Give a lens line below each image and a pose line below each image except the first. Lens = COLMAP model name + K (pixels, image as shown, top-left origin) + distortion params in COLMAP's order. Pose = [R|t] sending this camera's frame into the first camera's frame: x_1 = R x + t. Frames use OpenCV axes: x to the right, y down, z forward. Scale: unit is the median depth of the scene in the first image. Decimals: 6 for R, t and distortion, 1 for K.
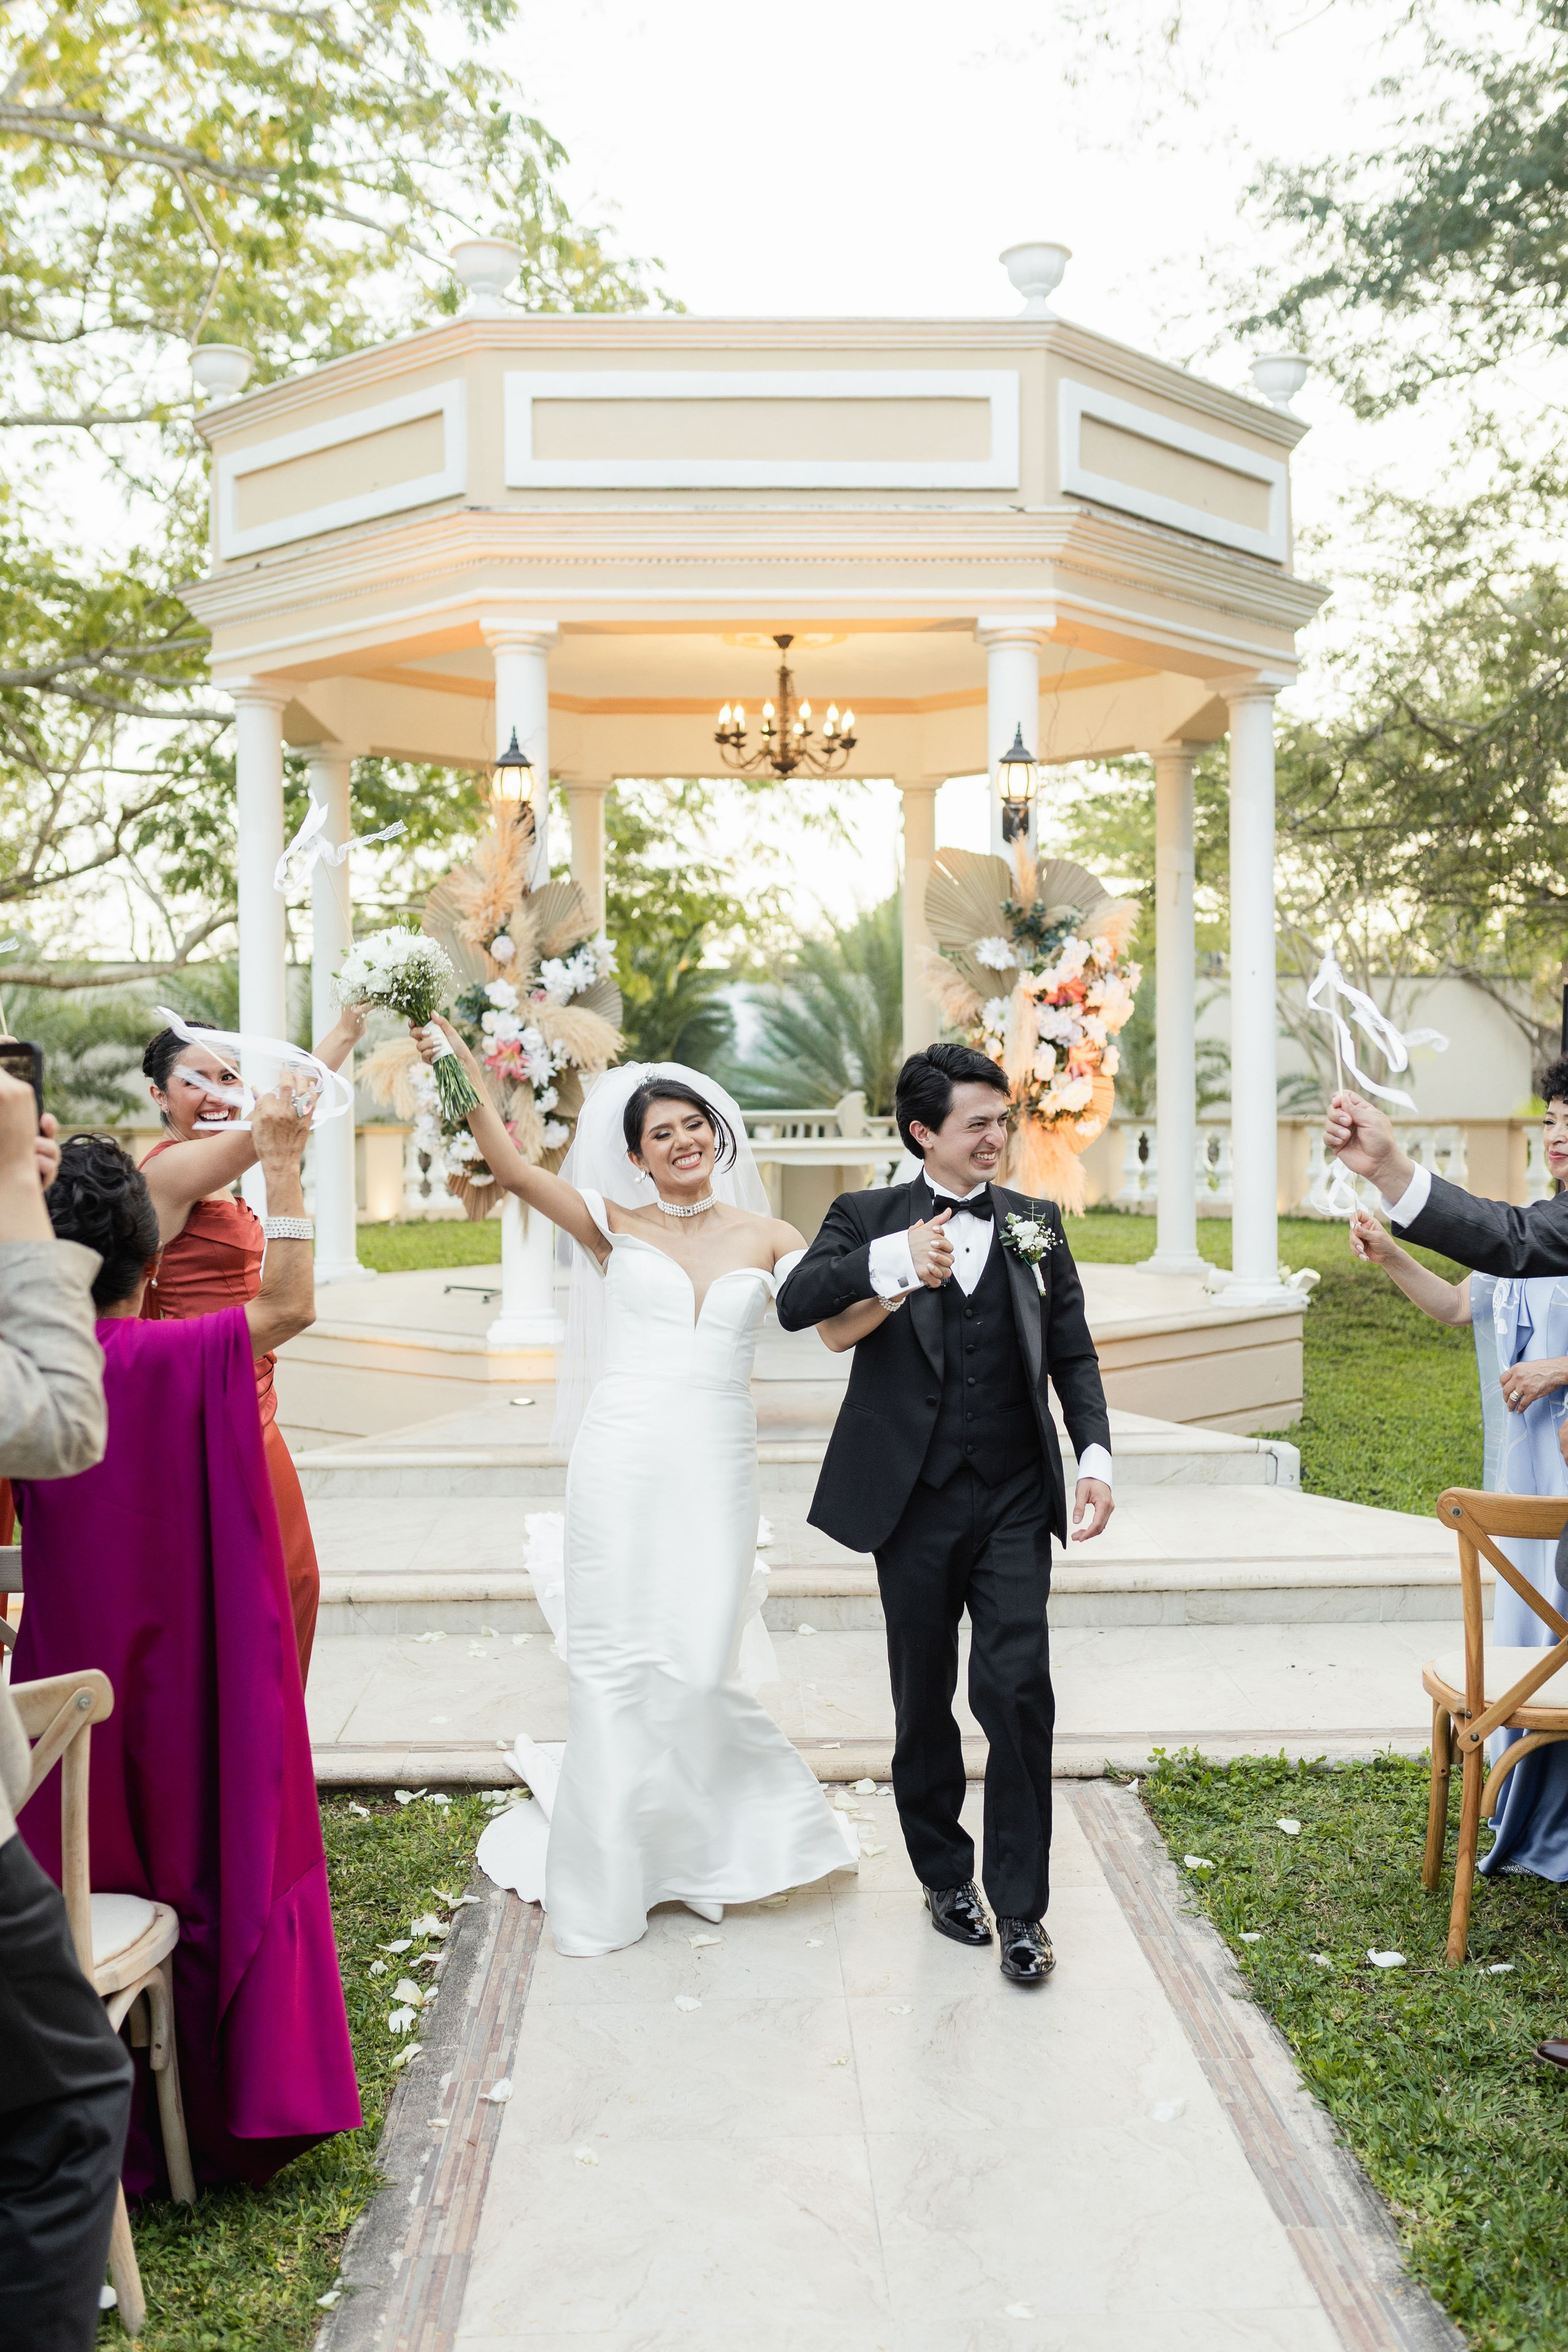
lens RADIAL K [[2347.5, 0, 784.0], [0, 2347.5, 1176.0], [0, 0, 1]] dist [-0.006956, 0.005674]
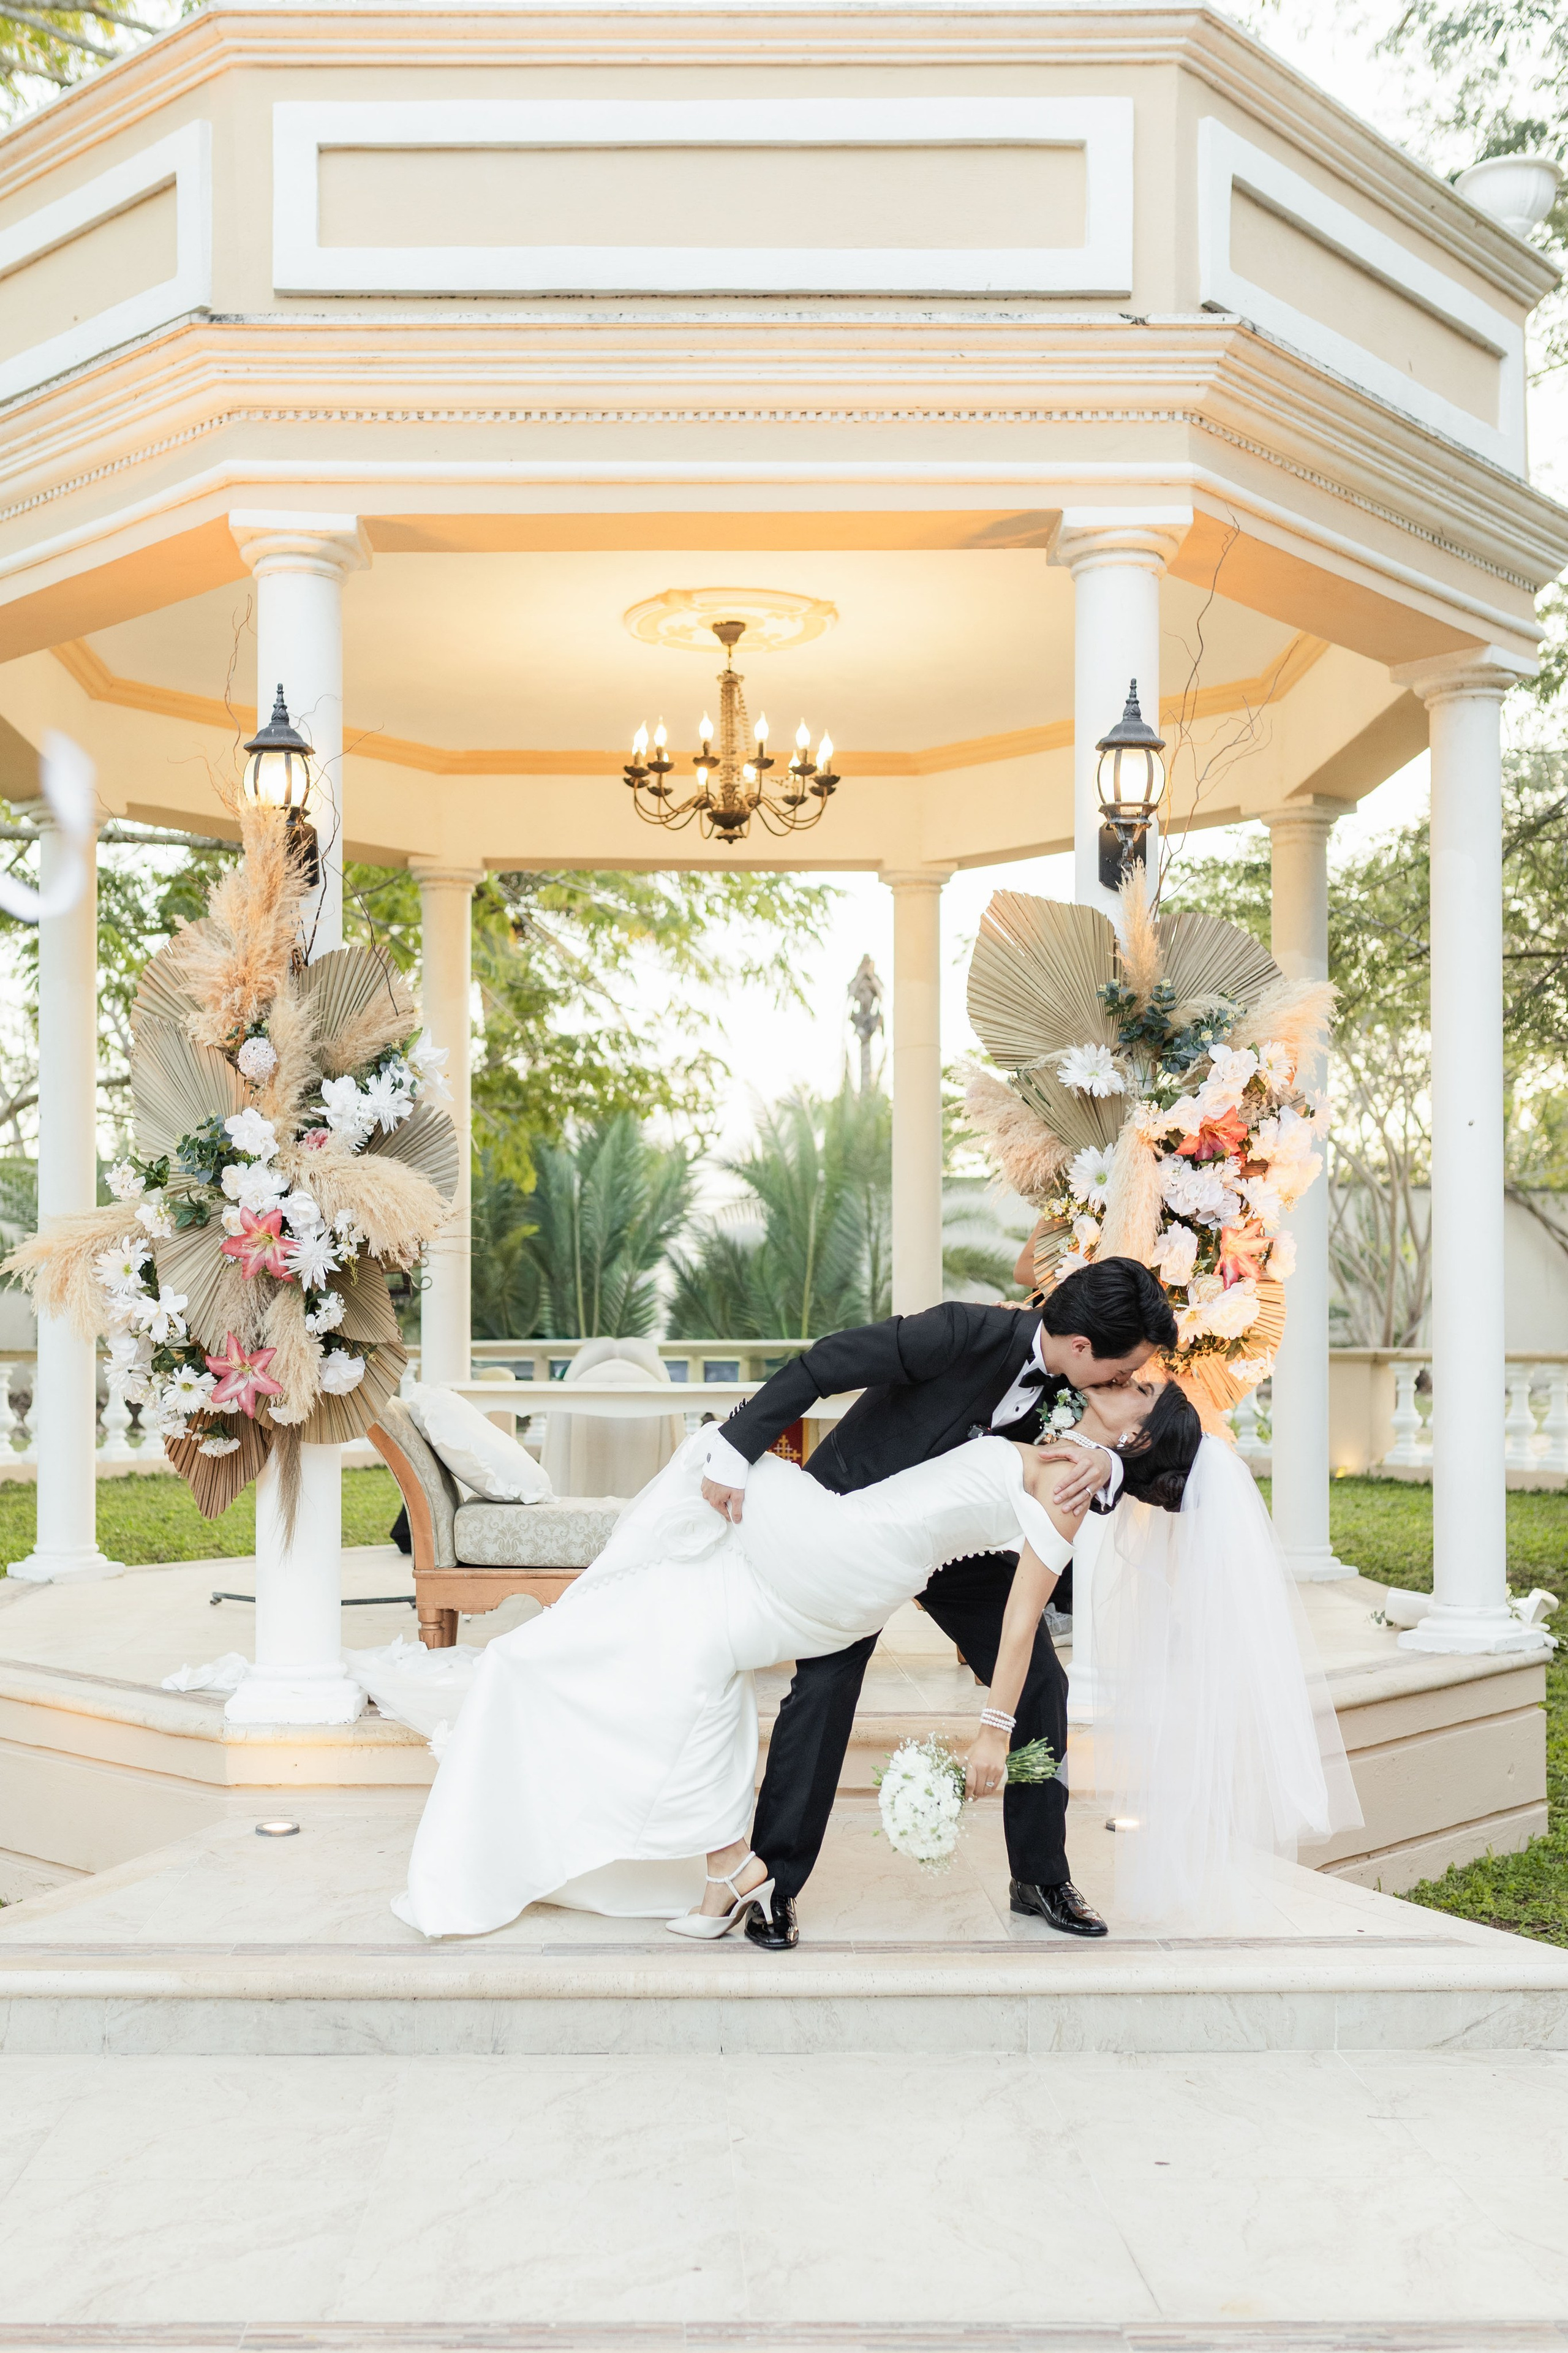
lens RADIAL K [[2533.9, 0, 626.3], [0, 2533.9, 1277.9], [0, 0, 1]] dist [-0.012744, 0.018259]
pose [[0.999398, 0.007956, -0.033774, -0.004512], [-0.009662, 0.998669, -0.050668, -0.009725], [0.033326, 0.050964, 0.998144, 0.364557]]
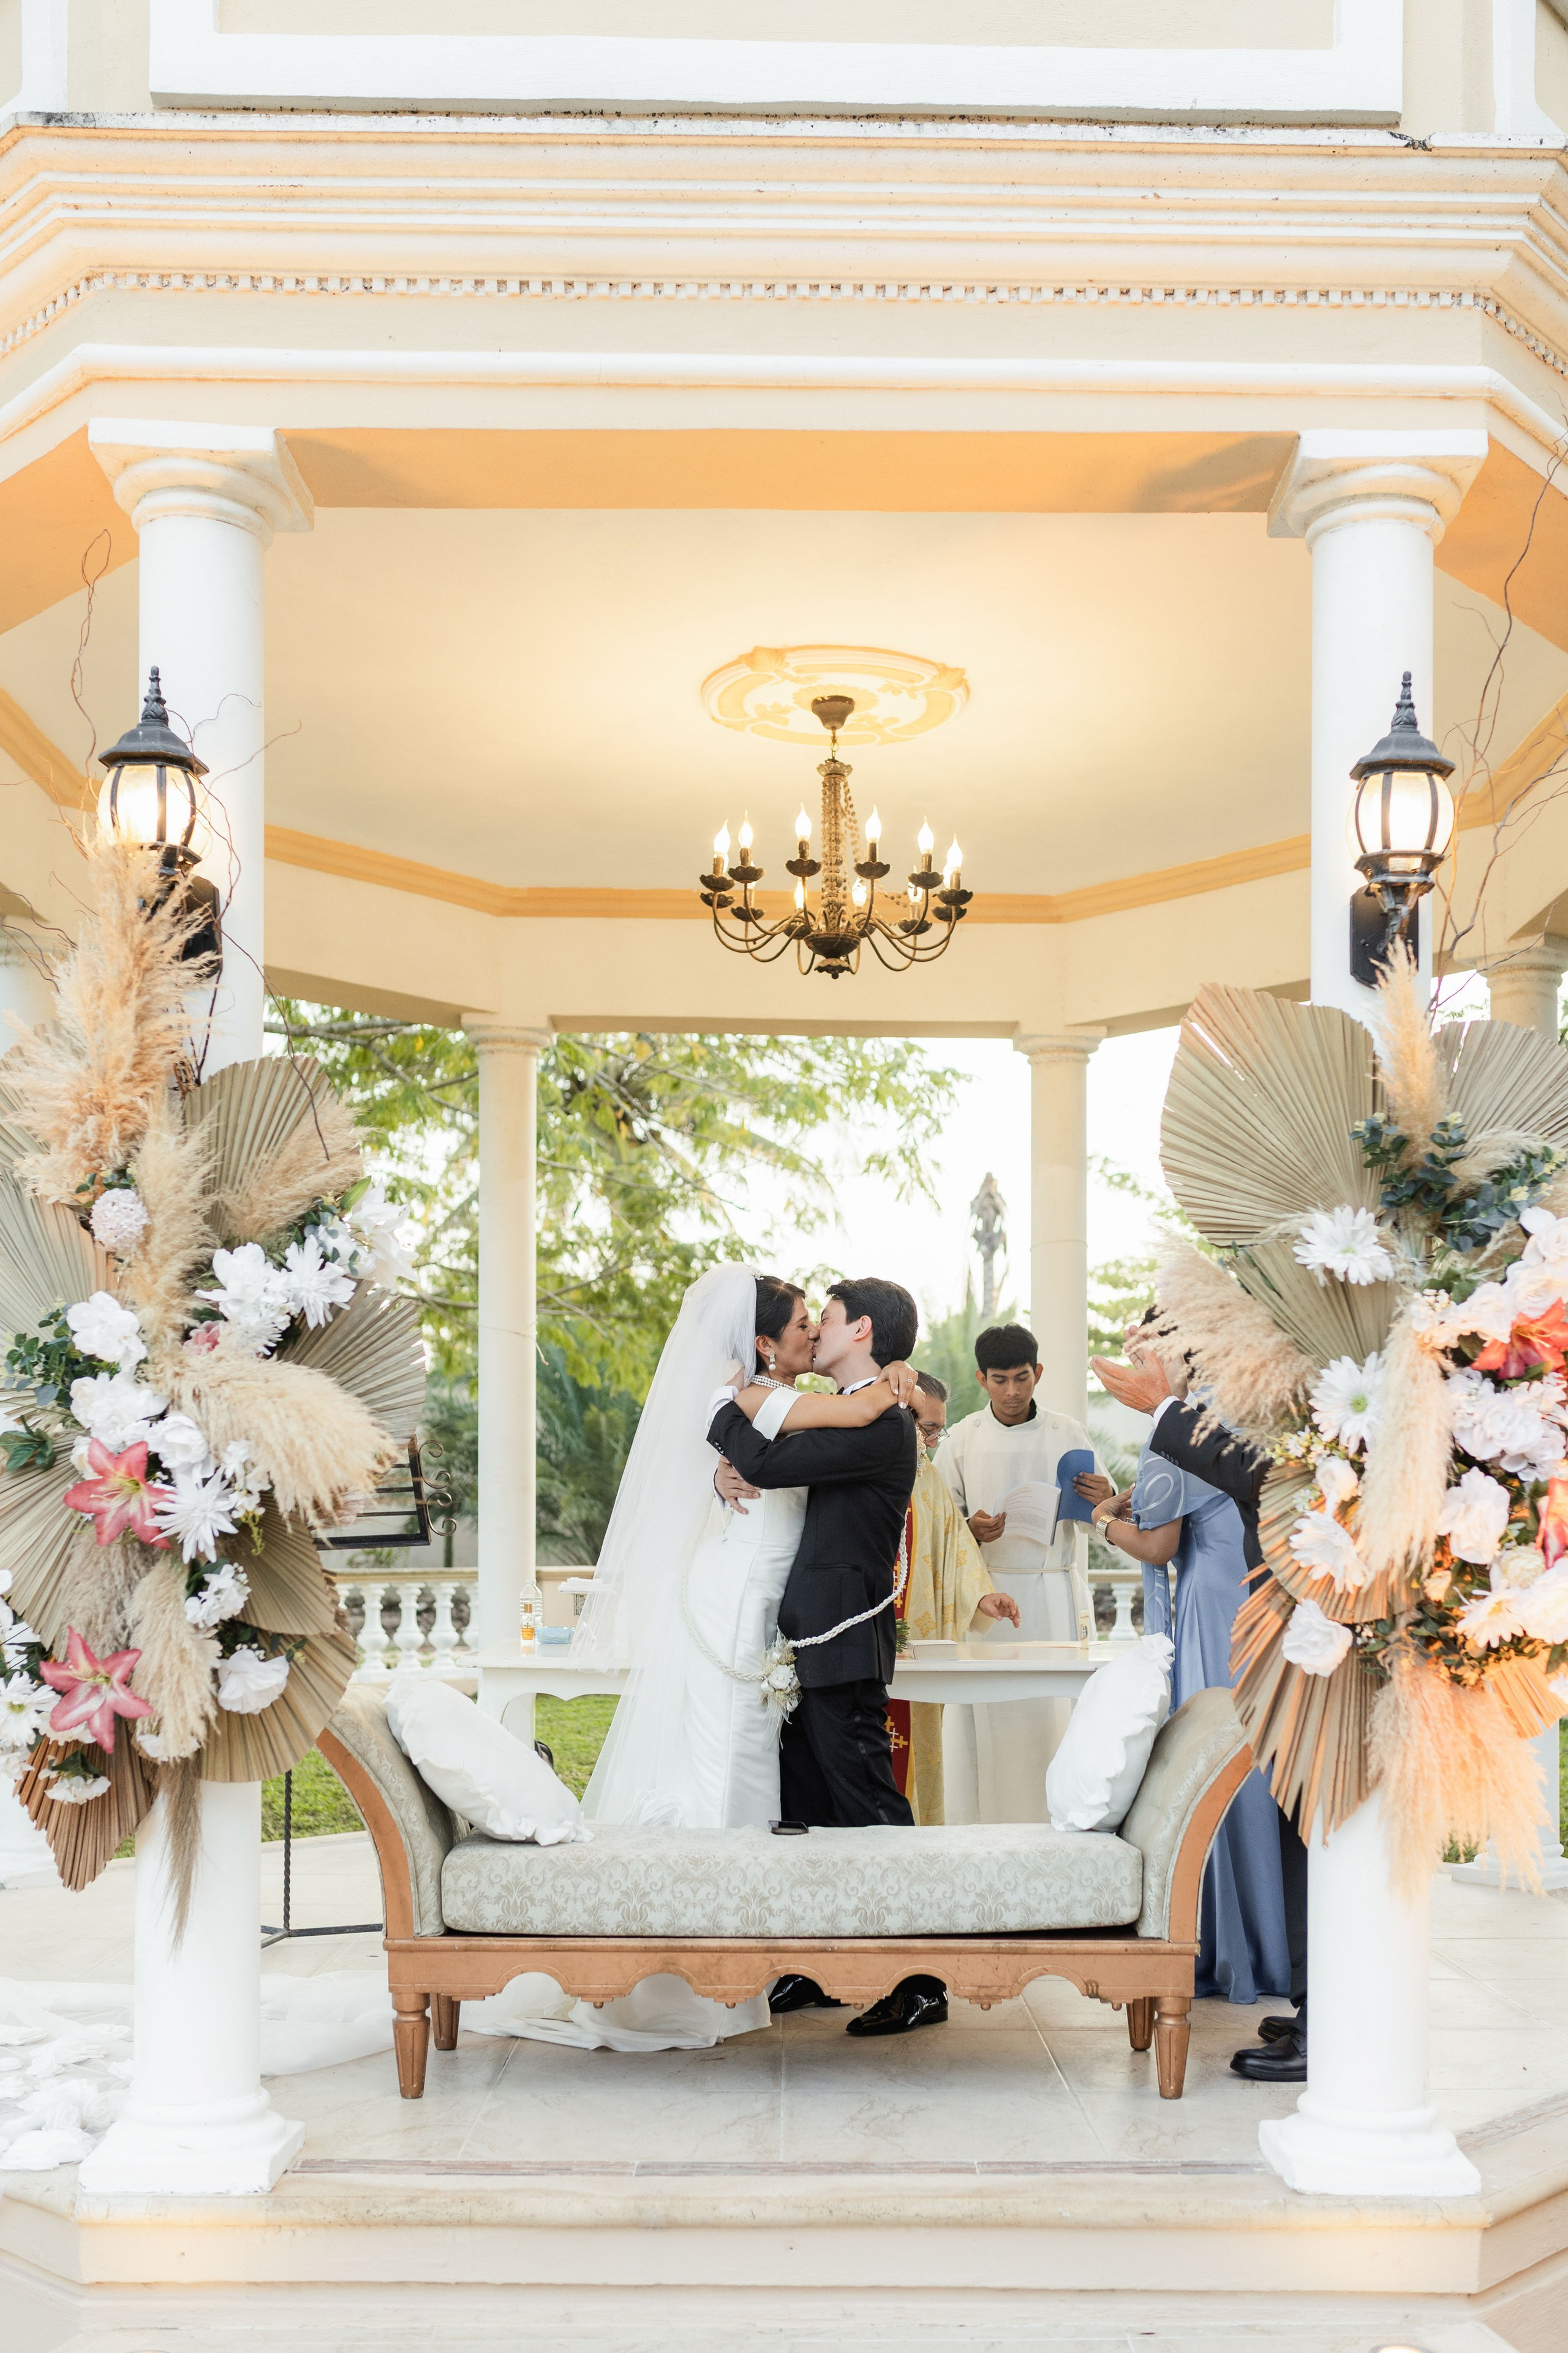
lens RADIAL K [[2455.5, 0, 821.4], [0, 2455.5, 1241.3], [0, 0, 1]] dist [-0.013040, 0.003392]
pose [[0.999890, 0.012276, -0.008383, 0.003912], [-0.013395, 0.988596, -0.149997, -0.031329], [0.006447, 0.150093, 0.988651, 0.582408]]
